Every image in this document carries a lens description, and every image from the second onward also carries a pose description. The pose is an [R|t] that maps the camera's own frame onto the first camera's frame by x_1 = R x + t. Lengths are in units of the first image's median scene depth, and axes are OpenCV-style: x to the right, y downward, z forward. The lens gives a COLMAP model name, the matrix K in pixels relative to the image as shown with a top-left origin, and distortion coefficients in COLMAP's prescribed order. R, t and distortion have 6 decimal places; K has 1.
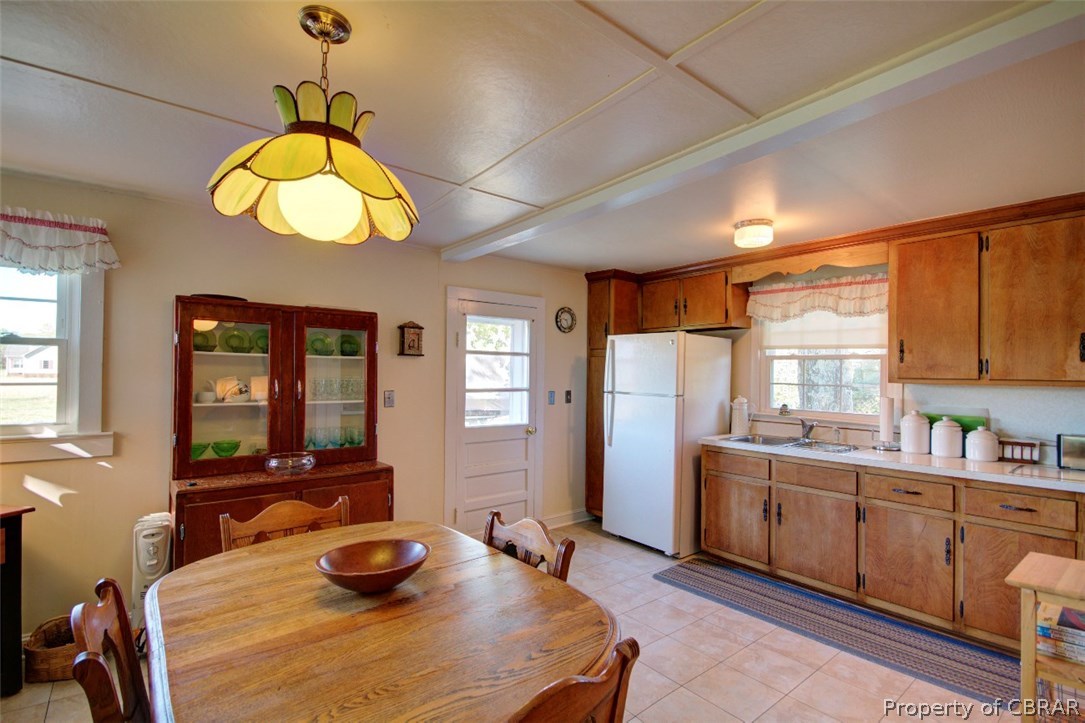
lens RADIAL K [[496.2, 0, 540.8], [0, 496.2, 365.1], [0, 0, 1]] dist [0.000808, -0.005856]
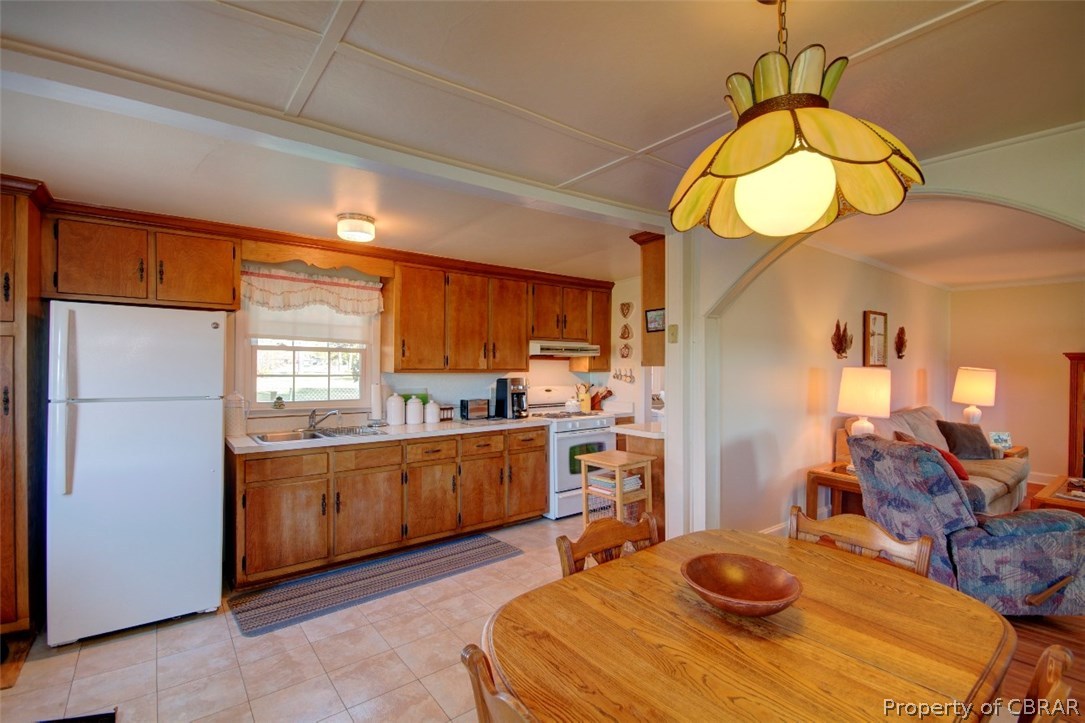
lens RADIAL K [[496.2, 0, 538.3], [0, 496.2, 365.2], [0, 0, 1]] dist [0.000808, -0.005856]
pose [[0.020245, -0.015922, 0.999668, -0.553392], [-0.024418, 0.999567, 0.016415, -0.012913], [-0.999497, -0.024742, 0.019848, 0.589885]]
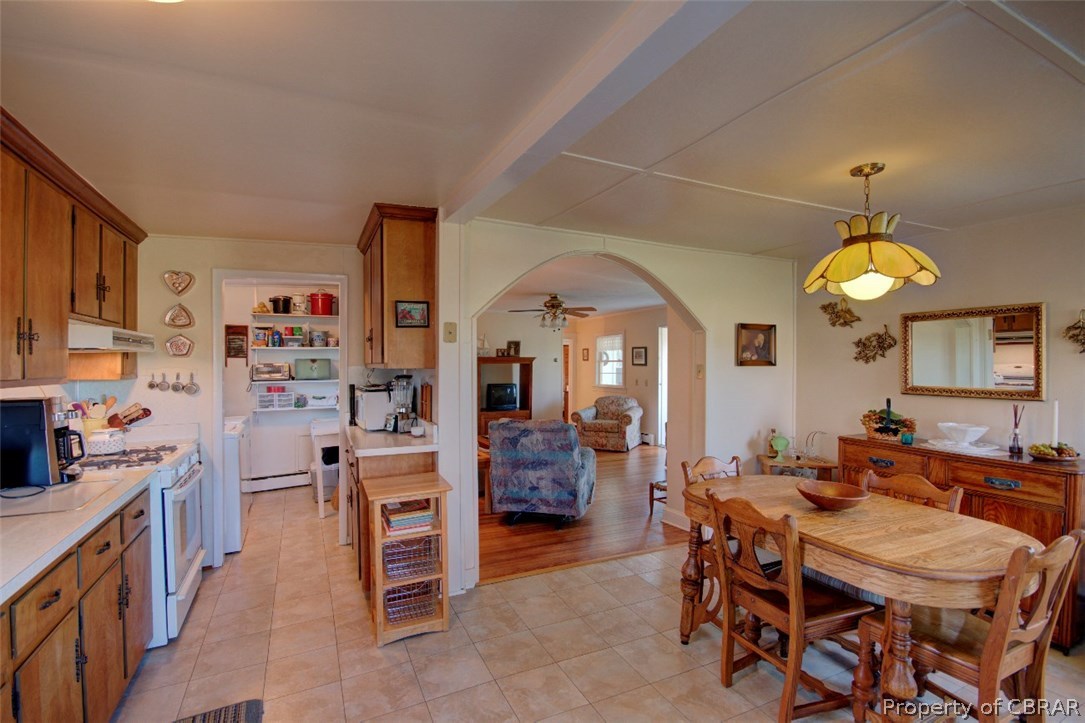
lens RADIAL K [[496.2, 0, 538.6], [0, 496.2, 366.8], [0, 0, 1]] dist [0.000808, -0.005856]
pose [[-0.974367, -0.012862, 0.224597, 0.107912], [-0.016309, 0.999776, -0.013501, 0.007060], [-0.224373, -0.016818, -0.974358, 1.209592]]
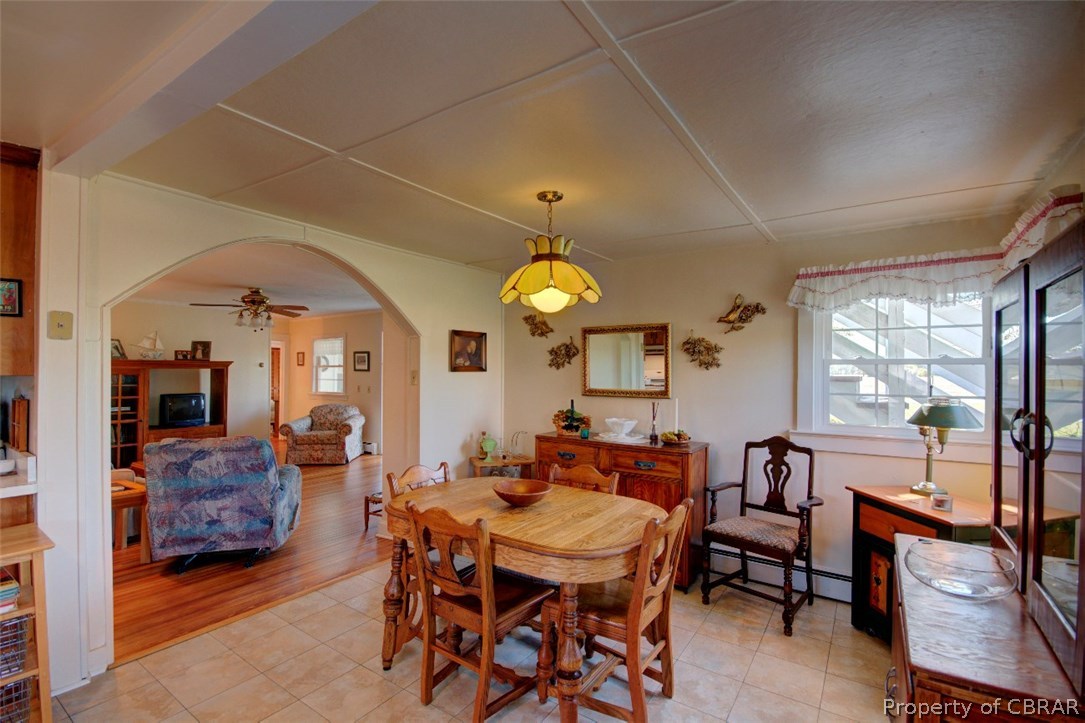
lens RADIAL K [[496.2, 0, 540.9], [0, 496.2, 366.9], [0, 0, 1]] dist [0.000808, -0.005856]
pose [[-0.954307, -0.014539, -0.298474, 0.060590], [-0.005794, 0.999528, -0.030161, 0.004766], [0.298772, -0.027054, -0.953941, 1.164460]]
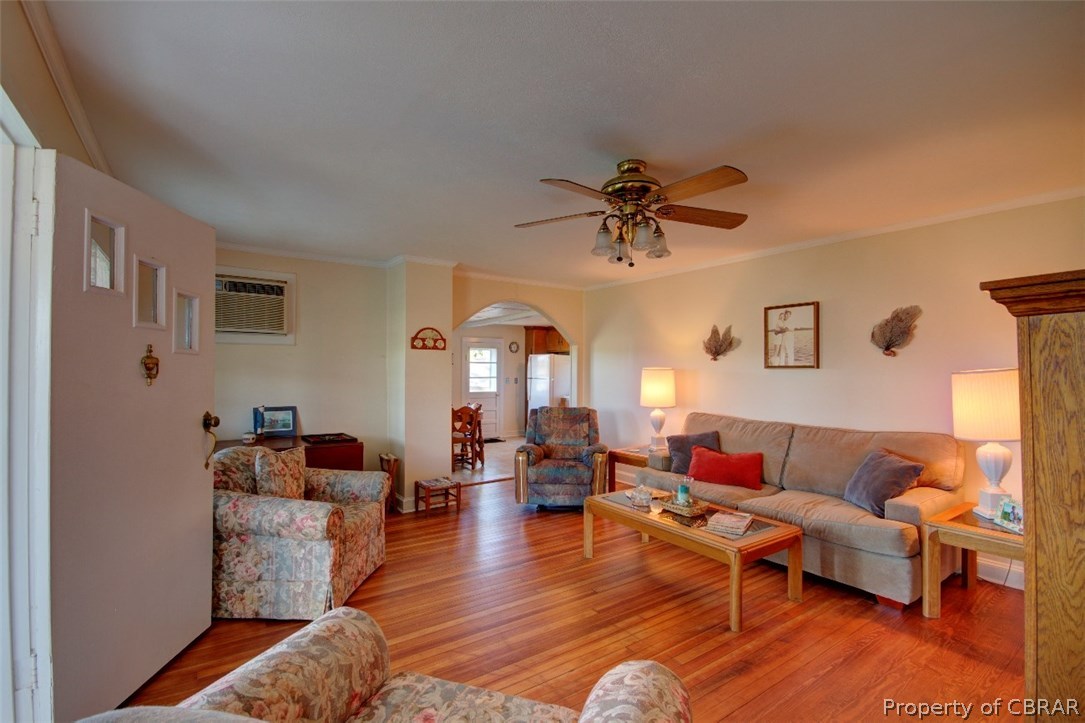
lens RADIAL K [[496.2, 0, 542.5], [0, 496.2, 364.5], [0, 0, 1]] dist [0.000808, -0.005856]
pose [[0.998863, -0.007826, -0.047017, 0.408544], [0.008051, 0.999957, 0.004587, -0.029989], [0.046979, -0.004960, 0.998884, -1.825075]]
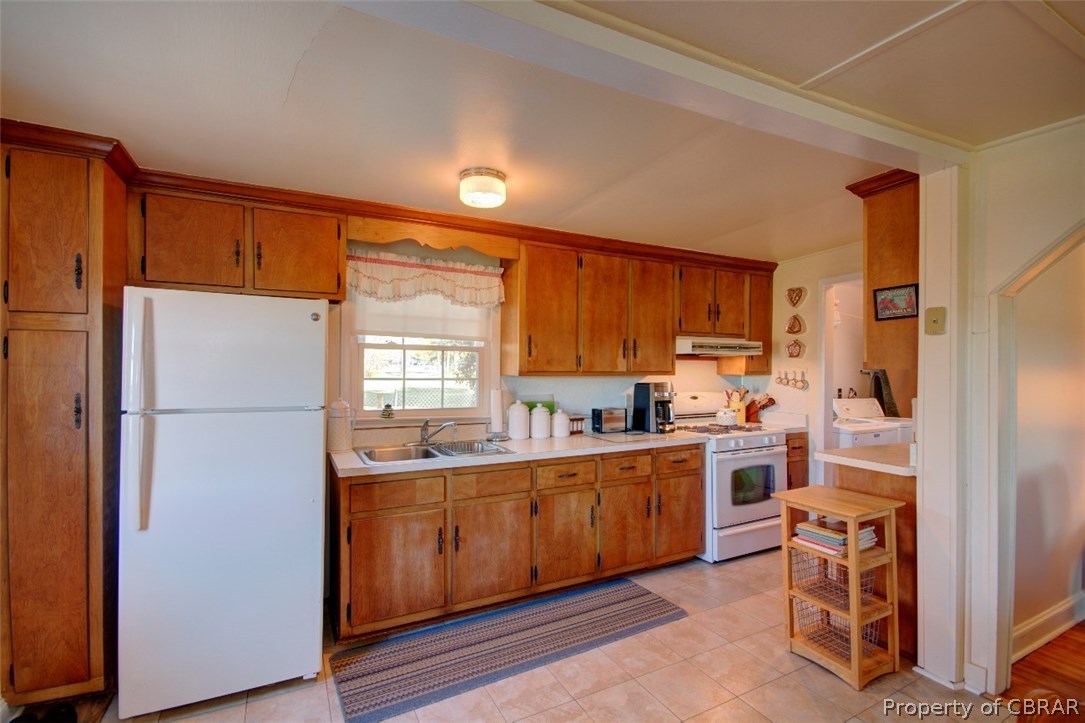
lens RADIAL K [[496.2, 0, 537.5], [0, 496.2, 365.5], [0, 0, 1]] dist [0.000808, -0.005856]
pose [[0.202275, -0.015847, 0.979201, -0.305330], [-0.022386, 0.999533, 0.020801, -0.008164], [-0.979073, -0.026127, 0.201825, 0.733047]]
